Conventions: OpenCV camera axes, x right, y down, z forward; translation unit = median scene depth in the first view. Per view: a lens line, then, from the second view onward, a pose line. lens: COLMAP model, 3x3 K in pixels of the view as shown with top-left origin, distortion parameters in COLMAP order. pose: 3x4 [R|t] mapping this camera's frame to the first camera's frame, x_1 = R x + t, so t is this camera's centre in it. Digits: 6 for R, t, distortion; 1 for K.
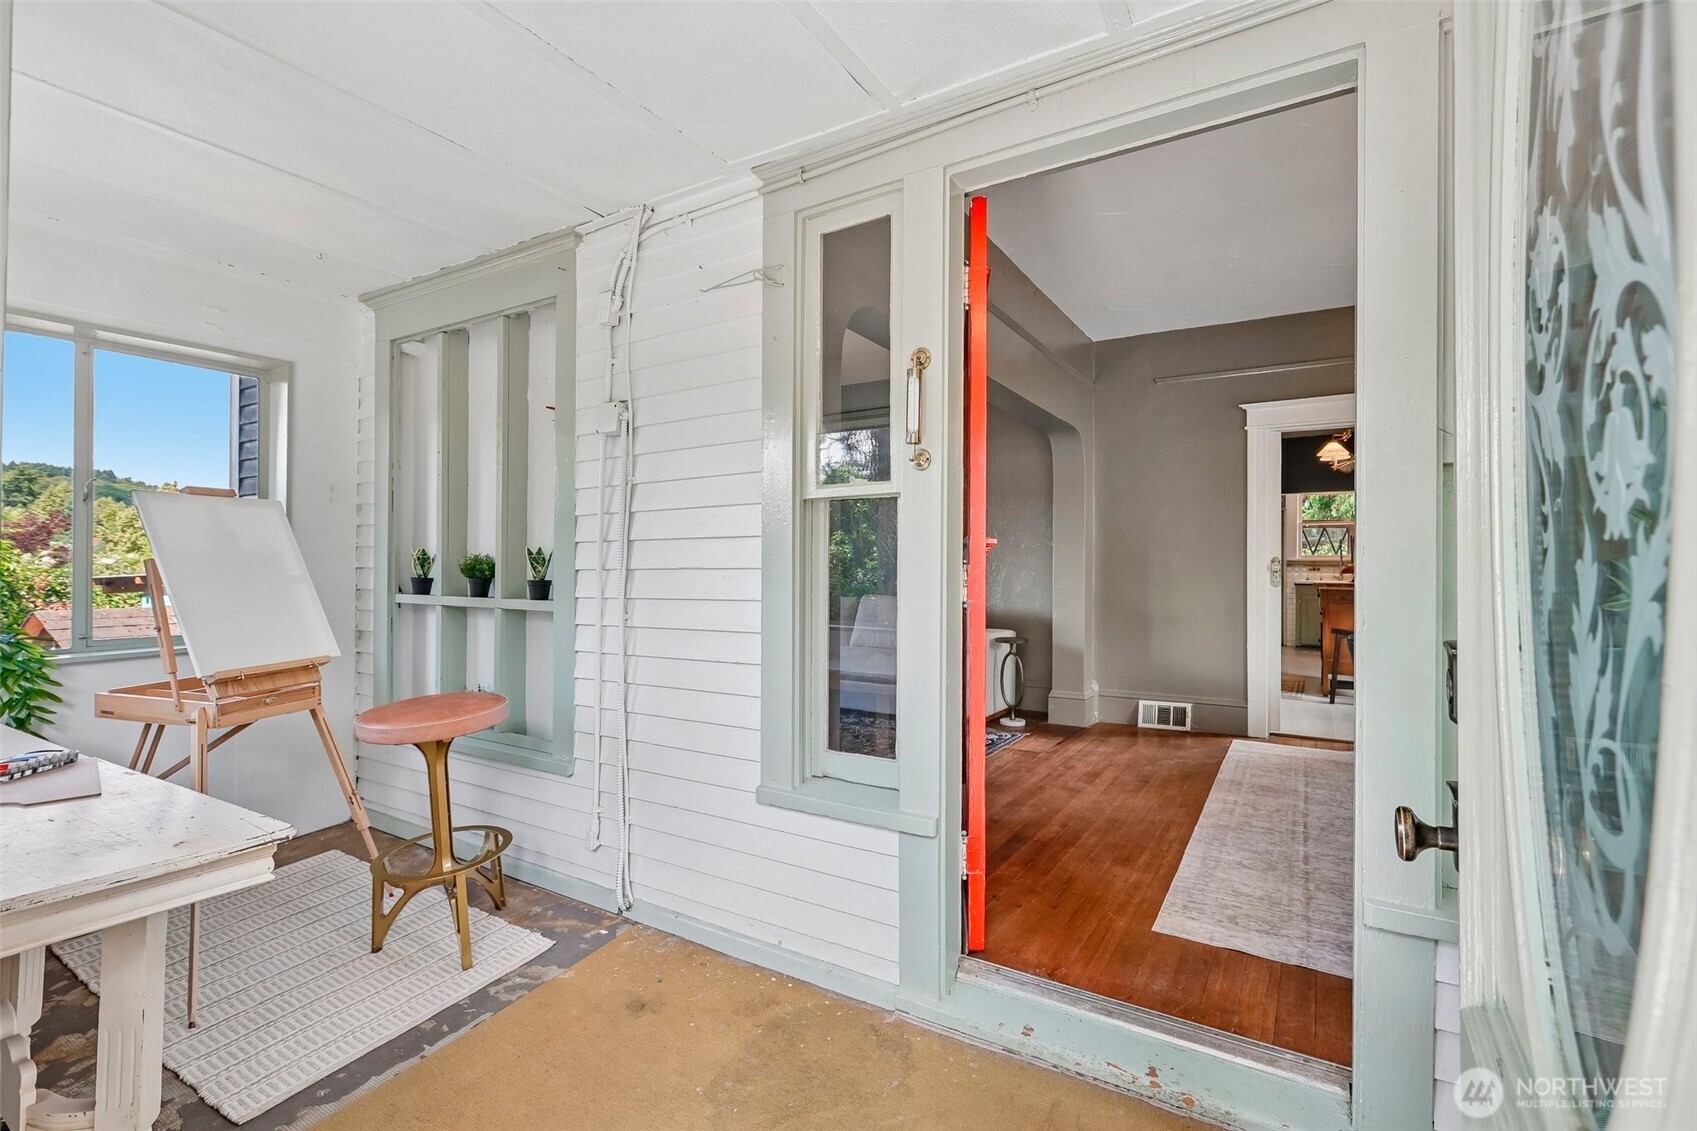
lens RADIAL K [[760.6, 0, 848.5], [0, 760.6, 565.5], [0, 0, 1]] dist [-0.001150, -0.000073]
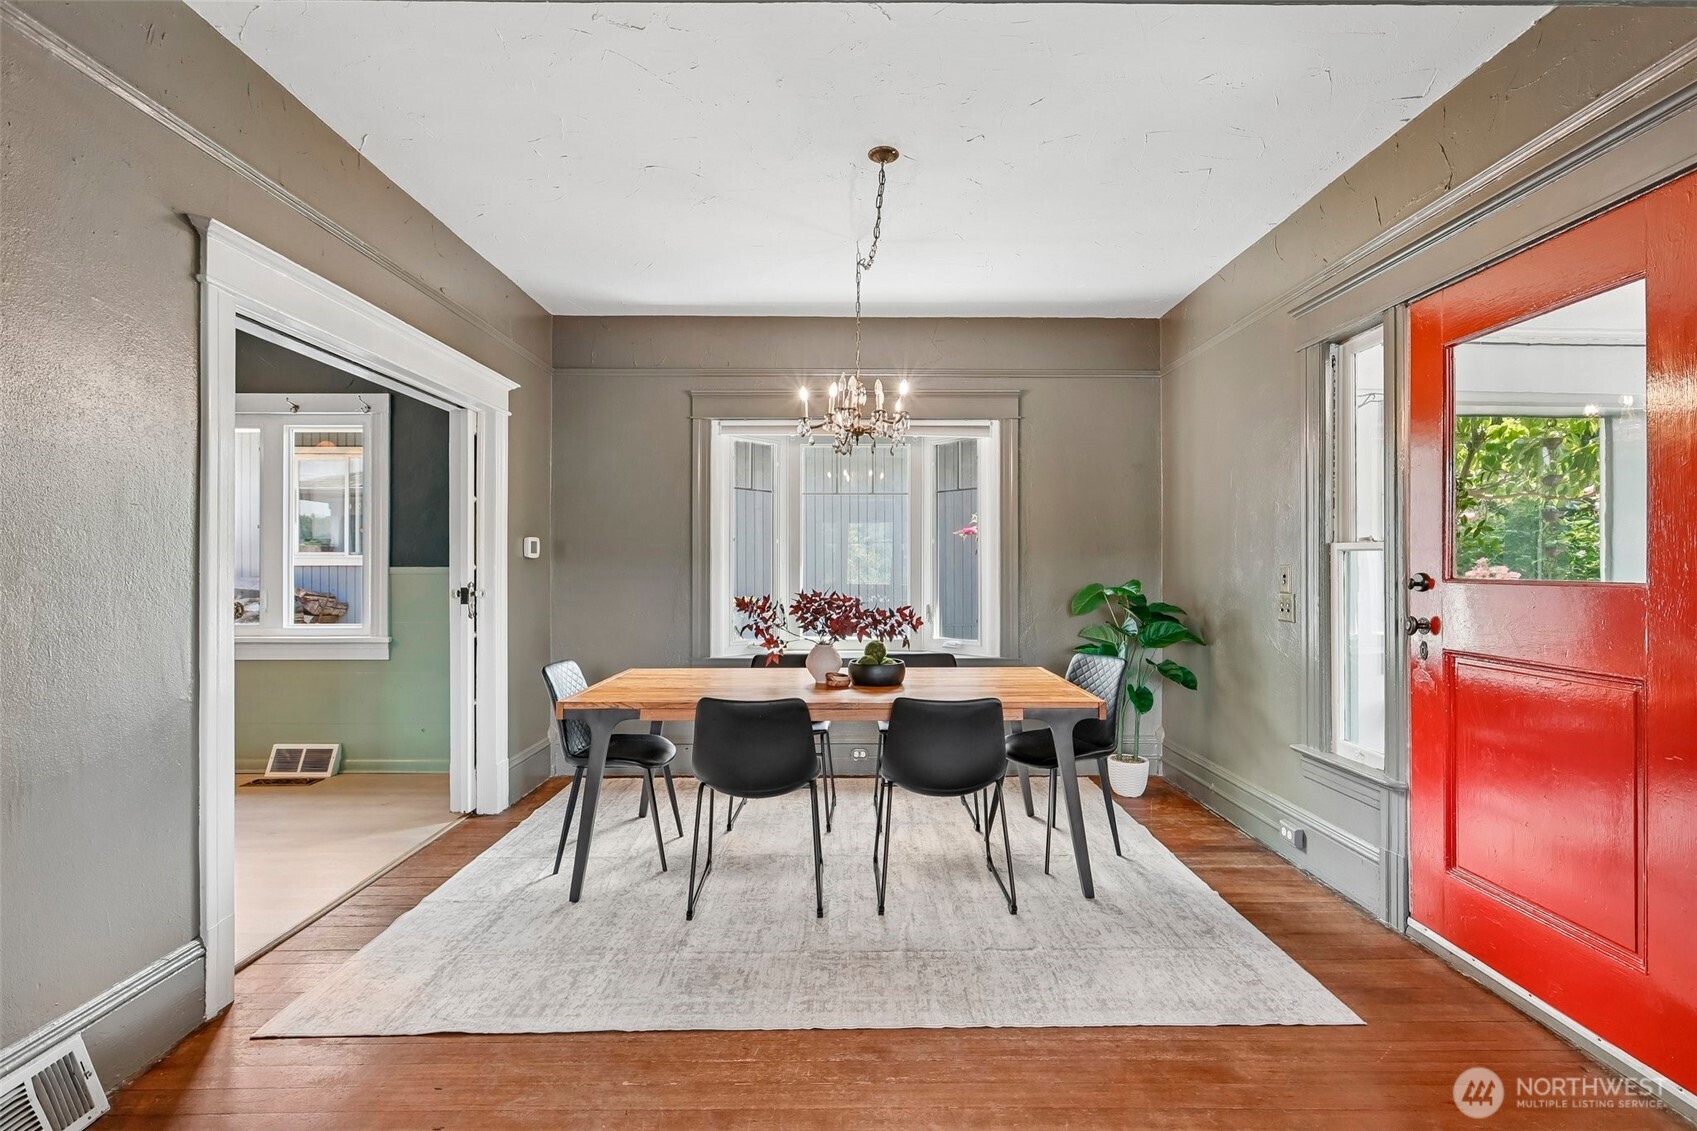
lens RADIAL K [[760.6, 0, 848.5], [0, 760.6, 565.5], [0, 0, 1]] dist [-0.001150, -0.000073]
pose [[-0.528635, 0.000127, 0.848849, -0.027881], [0.000261, 1.000000, 0.000012, -0.045687], [-0.848849, 0.000228, -0.528635, 1.569356]]
